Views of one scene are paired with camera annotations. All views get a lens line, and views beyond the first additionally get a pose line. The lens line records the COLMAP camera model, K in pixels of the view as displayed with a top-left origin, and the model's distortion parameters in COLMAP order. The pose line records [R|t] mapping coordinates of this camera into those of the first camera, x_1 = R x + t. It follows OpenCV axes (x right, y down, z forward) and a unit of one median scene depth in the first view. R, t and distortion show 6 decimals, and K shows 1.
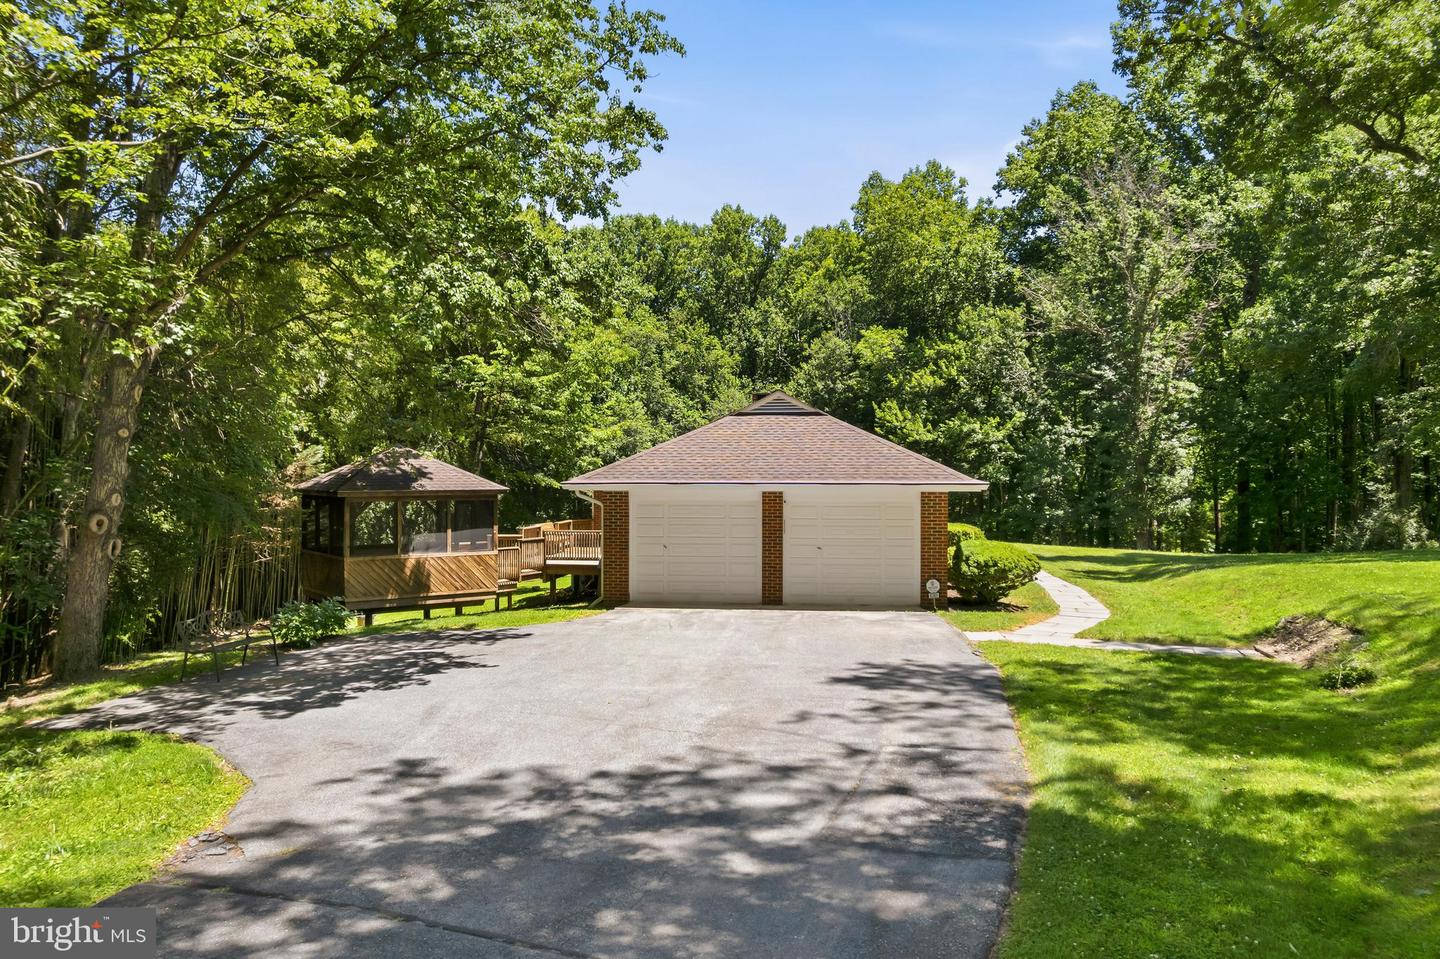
lens RADIAL K [[946.4, 0, 720.0], [0, 946.4, 479.5], [0, 0, 1]] dist [-0.083915, 0.045330]
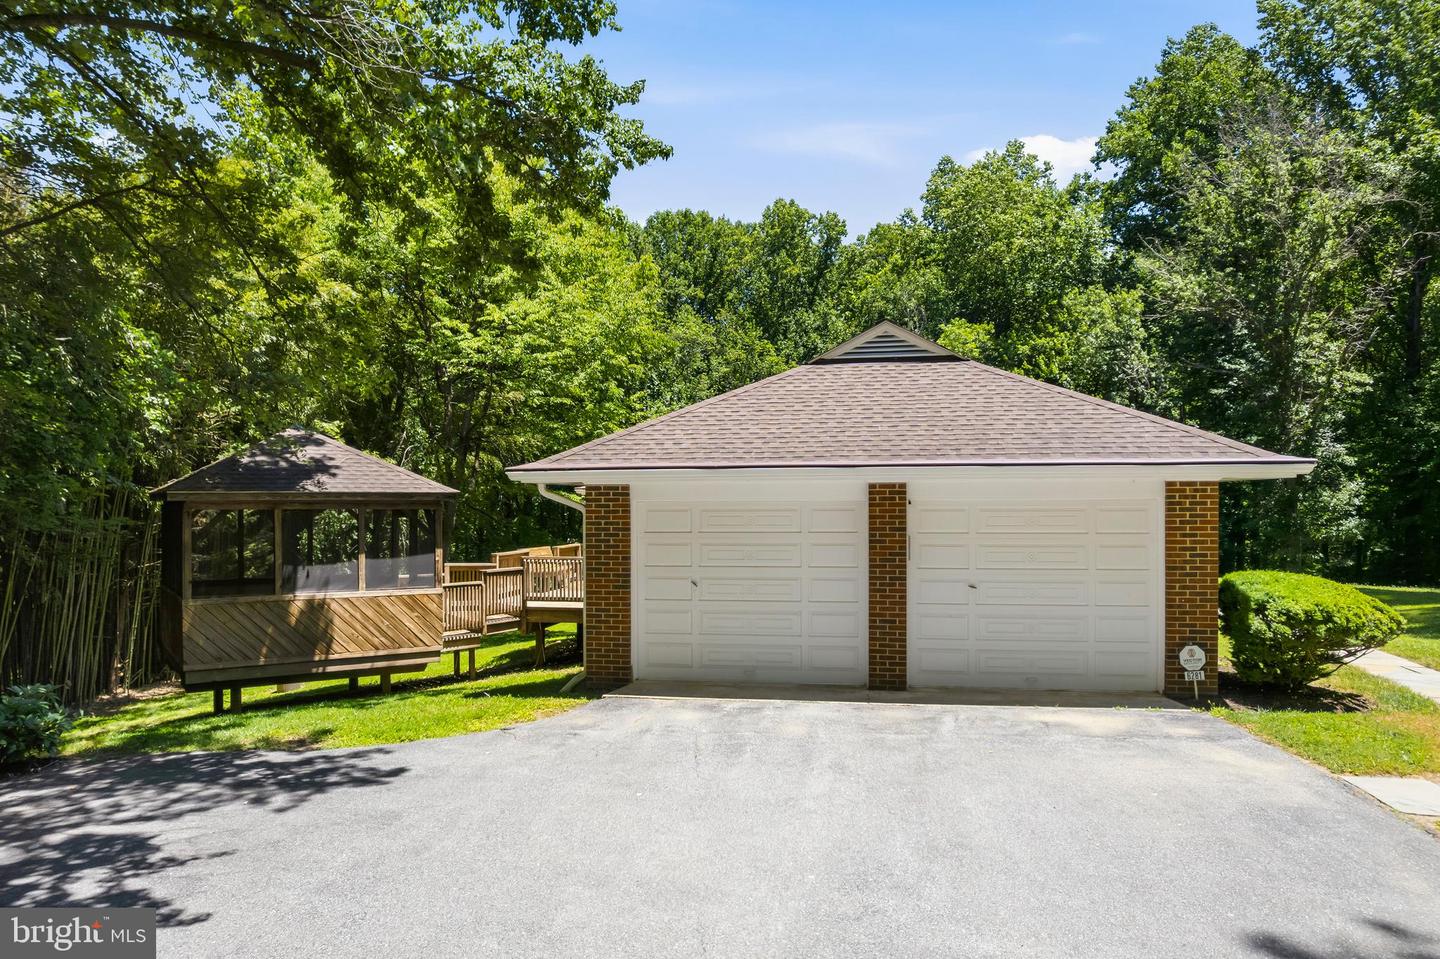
lens RADIAL K [[946.4, 0, 720.0], [0, 946.4, 479.5], [0, 0, 1]] dist [-0.083915, 0.045330]
pose [[0.998476, -0.005007, -0.054957, -0.004329], [0.003265, 0.999491, -0.031729, 0.010078], [0.055088, 0.031501, 0.997984, 0.164735]]
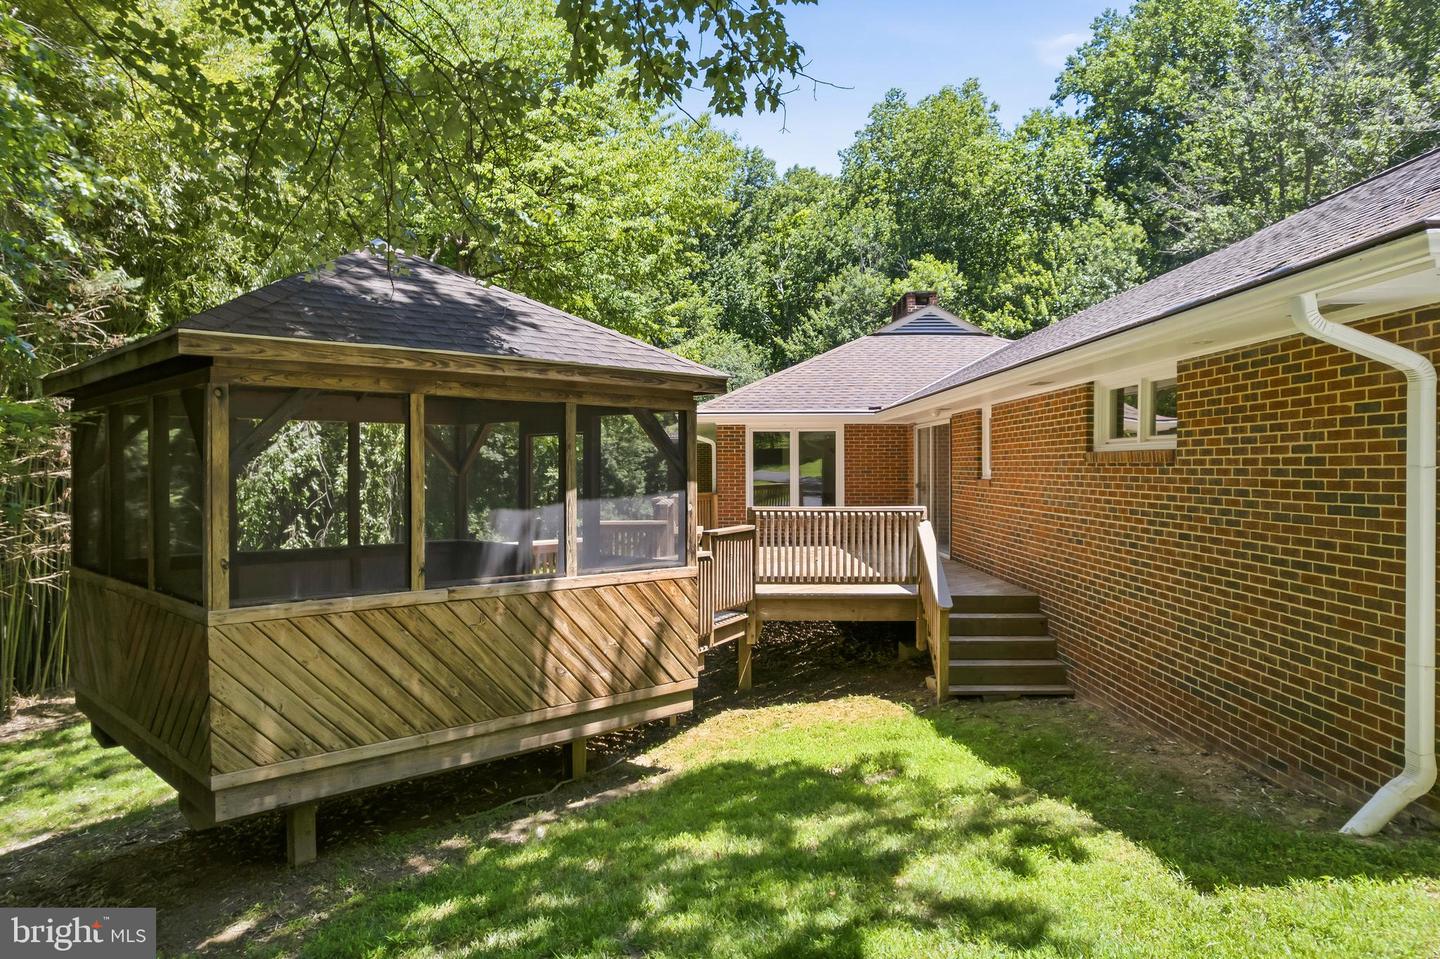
lens RADIAL K [[923.4, 0, 683.4], [0, 923.4, 397.6], [0, 0, 1]] dist [0.001773, 0.000609]
pose [[0.996129, 0.007437, 0.087583, -0.121985], [-0.000520, 0.996895, -0.078741, 0.018623], [-0.087897, 0.078391, 0.993040, 0.300244]]
